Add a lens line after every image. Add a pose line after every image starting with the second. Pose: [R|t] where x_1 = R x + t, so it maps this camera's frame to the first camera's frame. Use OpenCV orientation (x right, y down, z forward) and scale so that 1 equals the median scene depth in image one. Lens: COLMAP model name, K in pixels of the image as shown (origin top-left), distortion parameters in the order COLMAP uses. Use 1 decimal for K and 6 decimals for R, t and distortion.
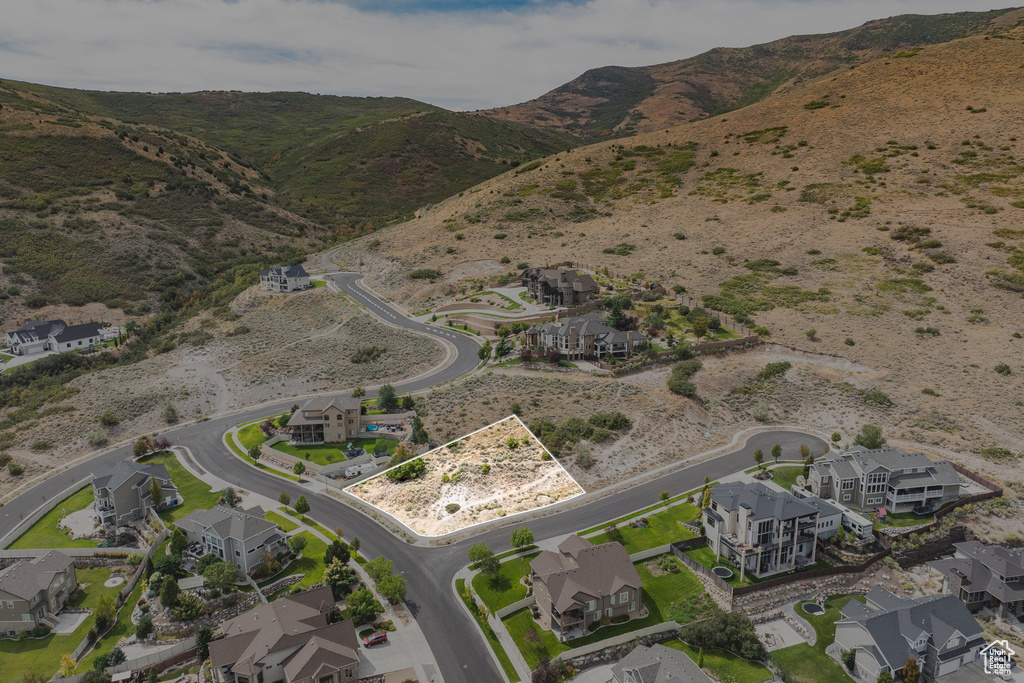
lens RADIAL K [[726.7, 0, 513.9], [0, 726.7, 322.3], [0, 0, 1]] dist [-0.035942, 0.003511]
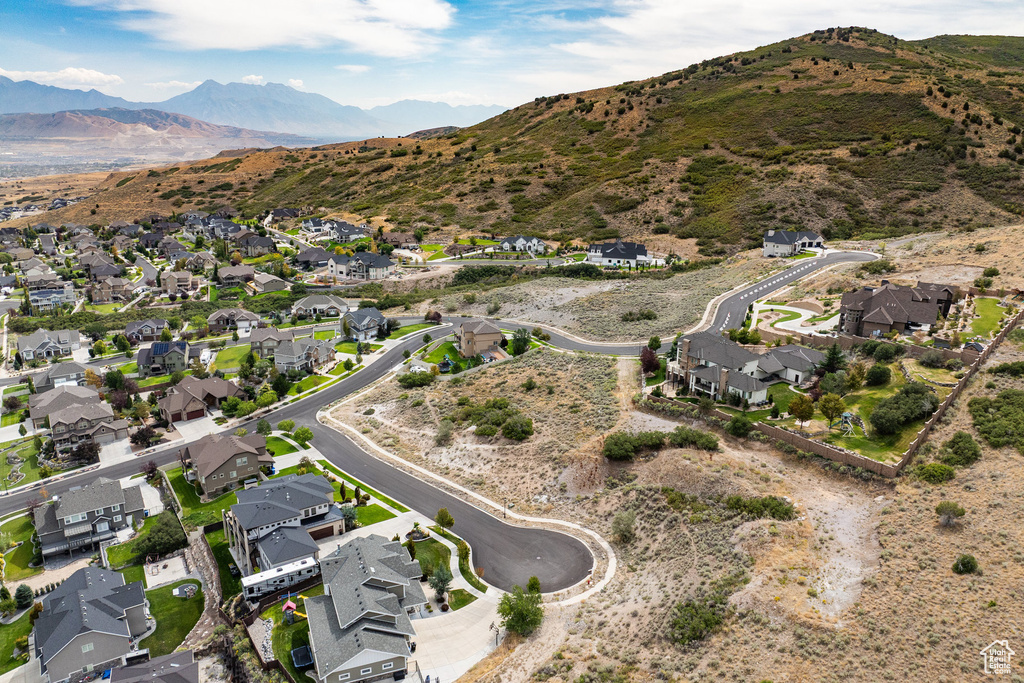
lens RADIAL K [[726.7, 0, 513.9], [0, 726.7, 322.3], [0, 0, 1]] dist [-0.035942, 0.003511]
pose [[0.224436, 0.261358, -0.938787, 0.595187], [-0.206811, 0.954193, 0.216205, -0.109391], [0.952291, 0.145627, 0.268207, 0.497522]]
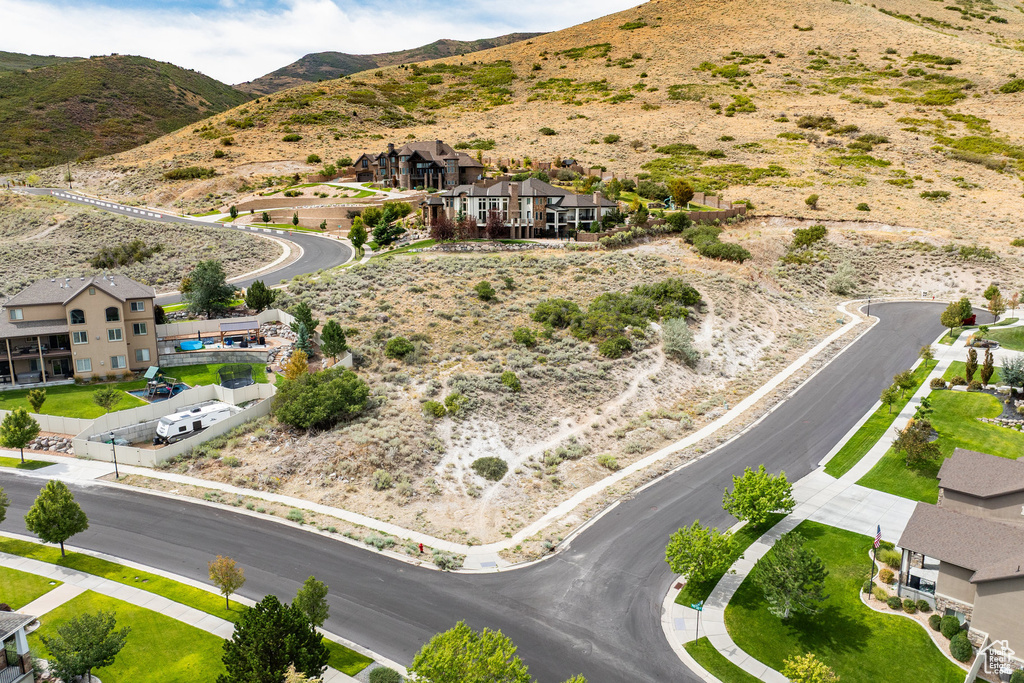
lens RADIAL K [[734.5, 0, 512.0], [0, 734.5, 341.5], [0, 0, 1]] dist [-0.044403, 0.010095]
pose [[0.926778, -0.068473, 0.369317, -0.121335], [0.068921, 0.997550, 0.011995, 0.103749], [-0.369233, 0.014337, 0.929226, 0.352546]]
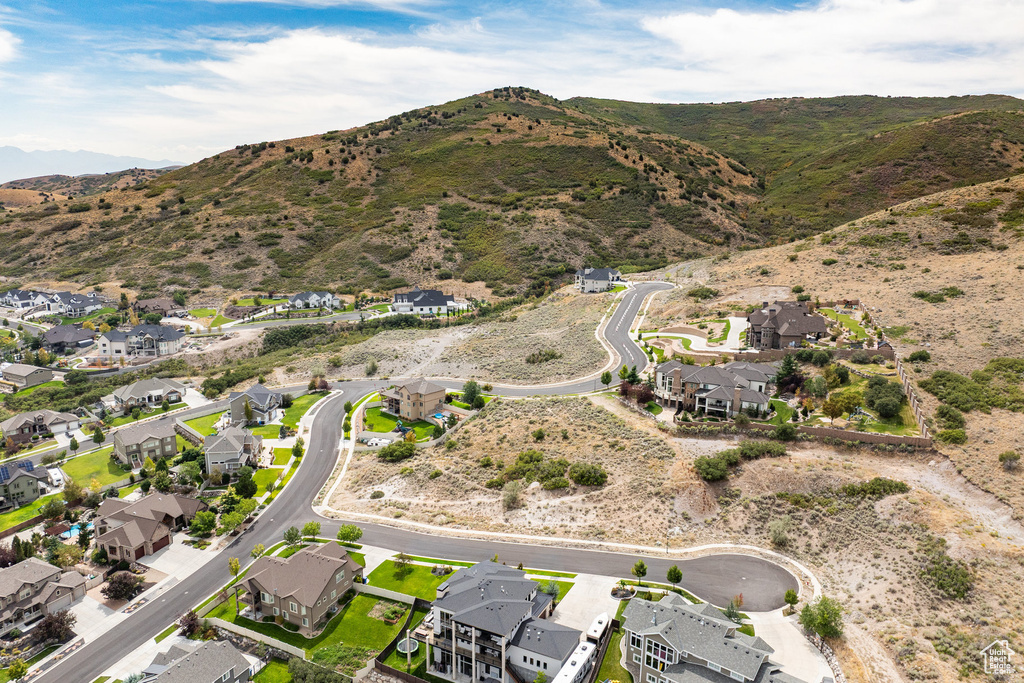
lens RADIAL K [[726.7, 0, 513.9], [0, 726.7, 322.3], [0, 0, 1]] dist [-0.035942, 0.003511]
pose [[0.671244, 0.158075, -0.724185, 0.448192], [-0.163126, 0.984546, 0.063705, -0.056171], [0.723063, 0.075372, 0.686657, 0.216438]]
